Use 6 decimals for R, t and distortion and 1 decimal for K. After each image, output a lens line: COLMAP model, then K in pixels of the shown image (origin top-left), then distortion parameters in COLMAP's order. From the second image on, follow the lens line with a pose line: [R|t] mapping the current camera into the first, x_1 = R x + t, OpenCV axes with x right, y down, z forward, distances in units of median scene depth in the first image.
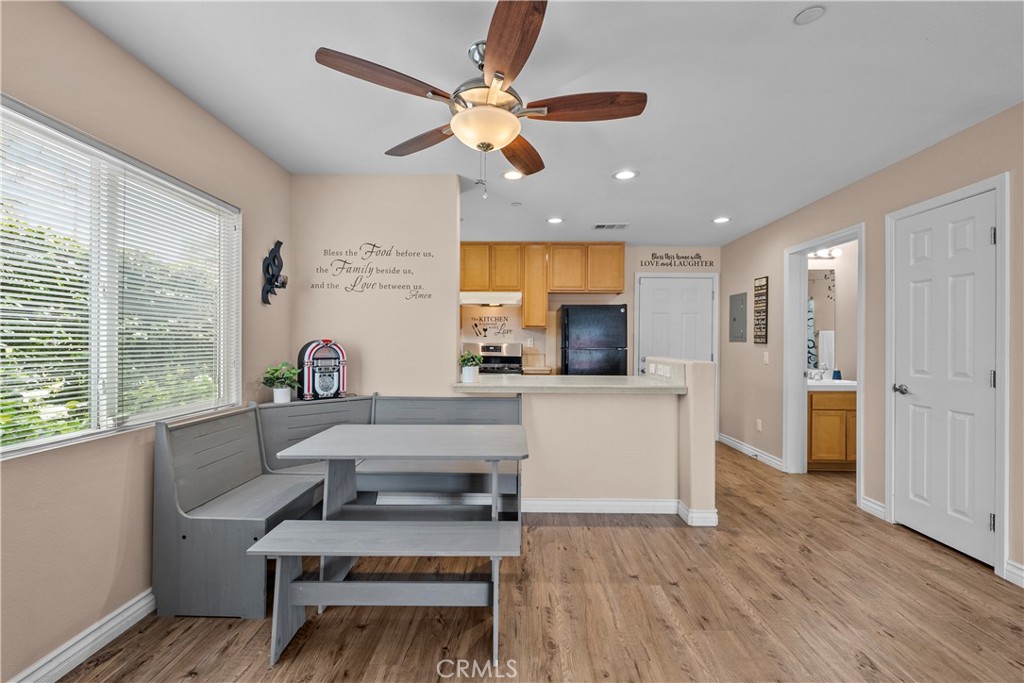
lens RADIAL K [[431.1, 0, 506.7], [0, 431.1, 342.0], [0, 0, 1]] dist [-0.001156, 0.000072]
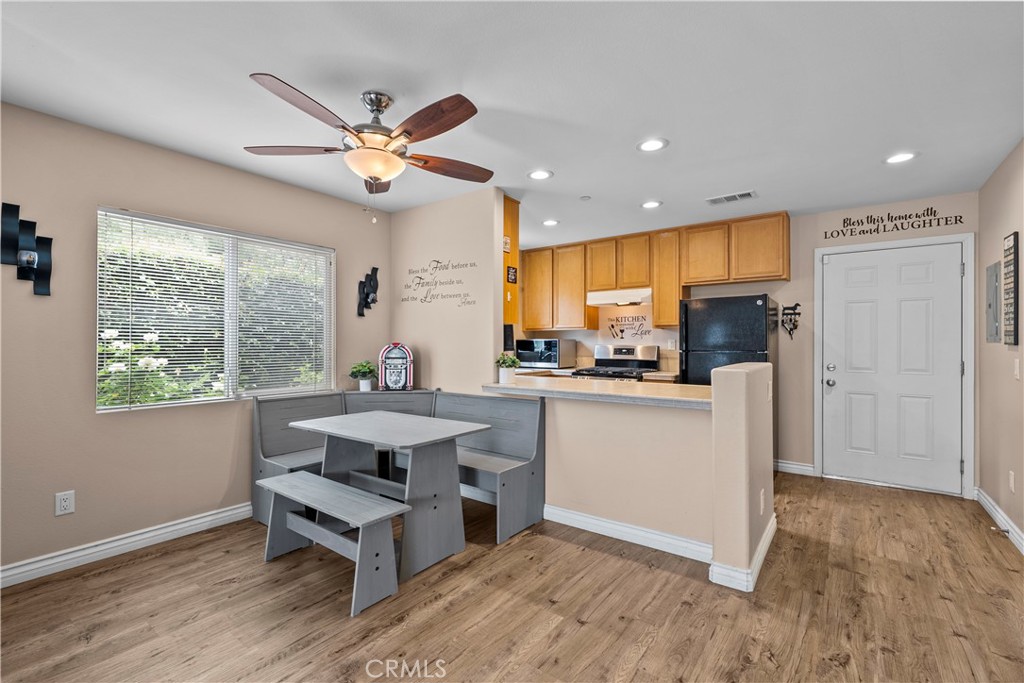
lens RADIAL K [[451.4, 0, 508.7], [0, 451.4, 341.7], [0, 0, 1]] dist [-0.000993, 0.000382]
pose [[0.812768, -0.007074, -0.582544, 0.592965], [0.003874, 0.999970, -0.006737, 0.000955], [0.582574, 0.003219, 0.812771, 0.128429]]
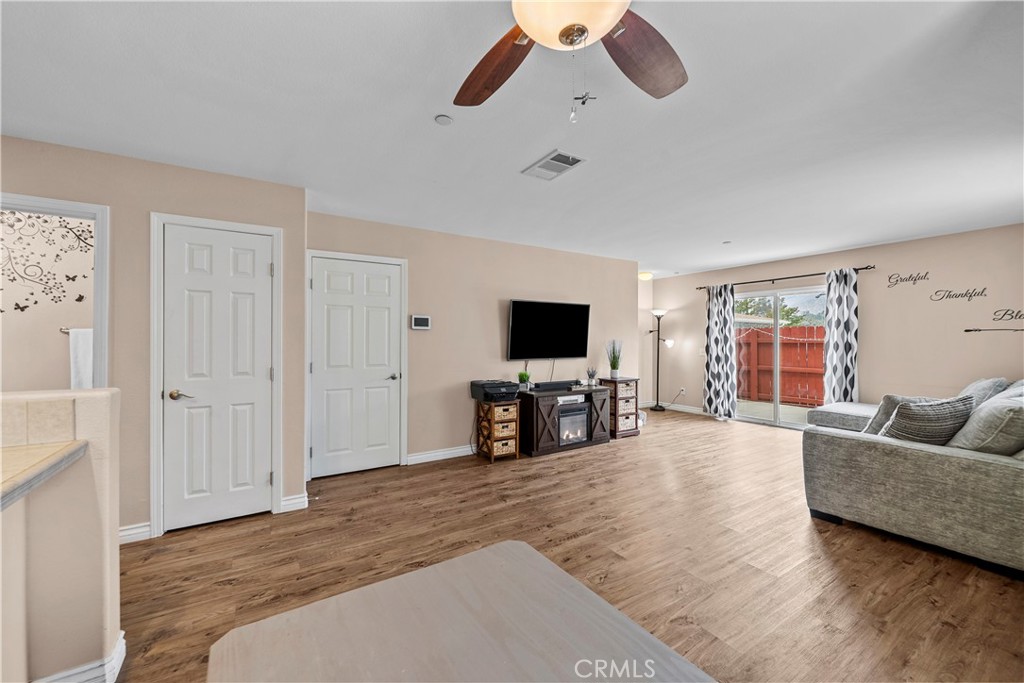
lens RADIAL K [[402.9, 0, 508.3], [0, 402.9, 341.9], [0, 0, 1]] dist [-0.001473, -0.000063]
pose [[-0.551760, -0.009568, 0.833948, -0.279229], [-0.003799, 0.999953, 0.008960, -0.024096], [-0.833994, 0.001776, -0.551771, 0.840605]]
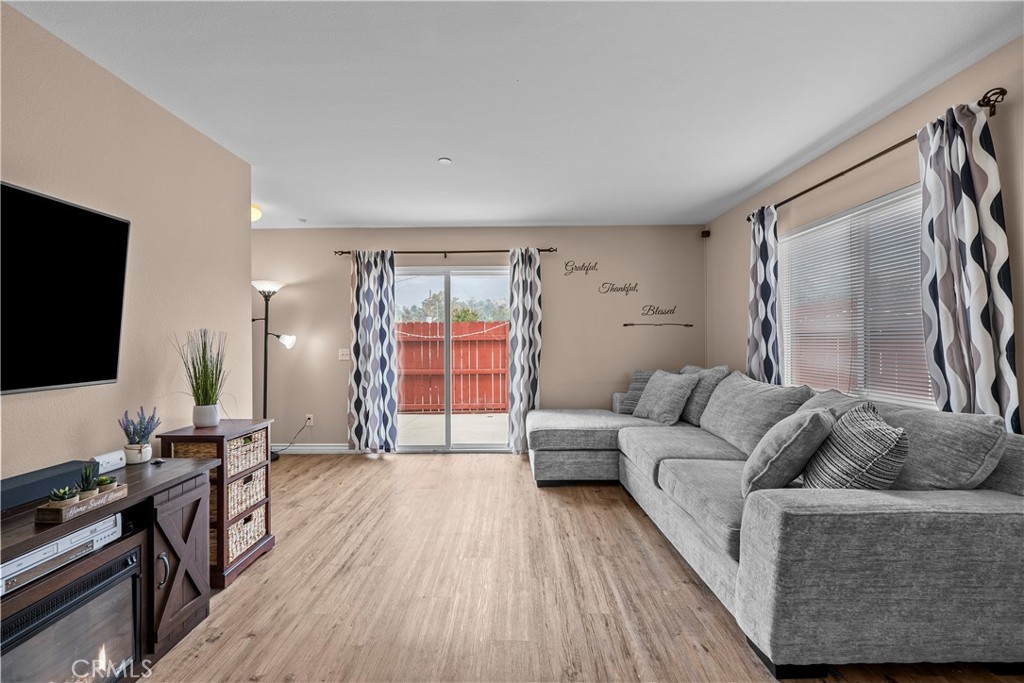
lens RADIAL K [[427.0, 0, 507.5], [0, 427.0, 342.6], [0, 0, 1]] dist [-0.001260, -0.000011]
pose [[-0.999938, -0.001539, -0.011048, 0.460673], [-0.001571, 0.999995, 0.002896, 0.002287], [0.011044, 0.002914, -0.999935, 0.189607]]
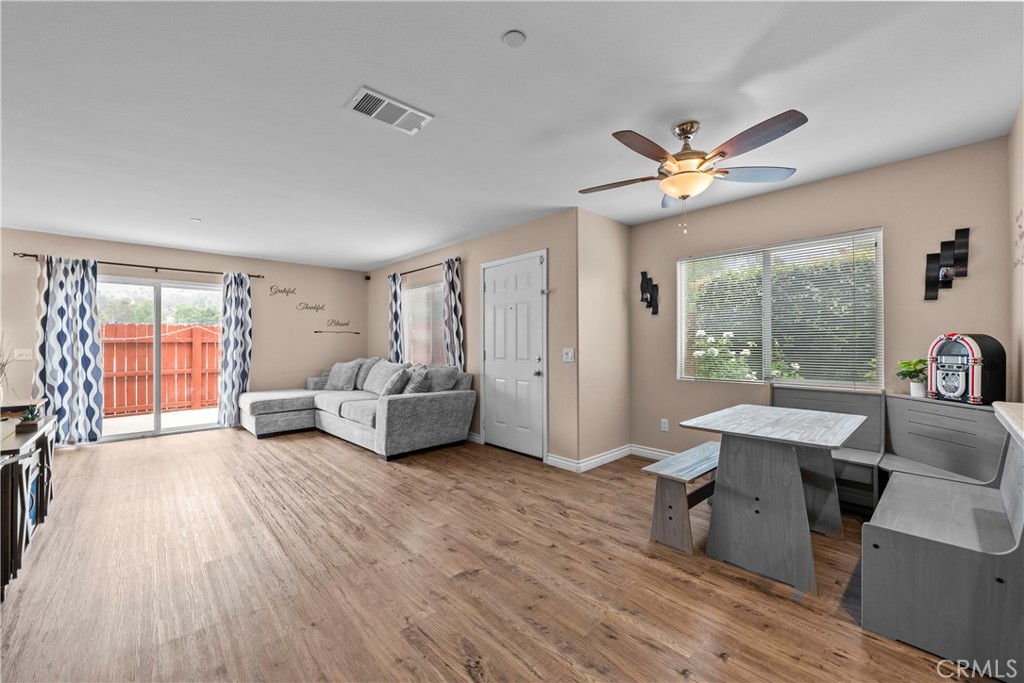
lens RADIAL K [[402.9, 0, 508.3], [0, 402.9, 341.9], [0, 0, 1]] dist [-0.001473, -0.000063]
pose [[-0.719818, -0.007613, -0.694121, 0.780874], [0.000027, 0.999940, -0.010995, 0.019901], [0.694162, -0.007933, -0.719775, 0.943964]]
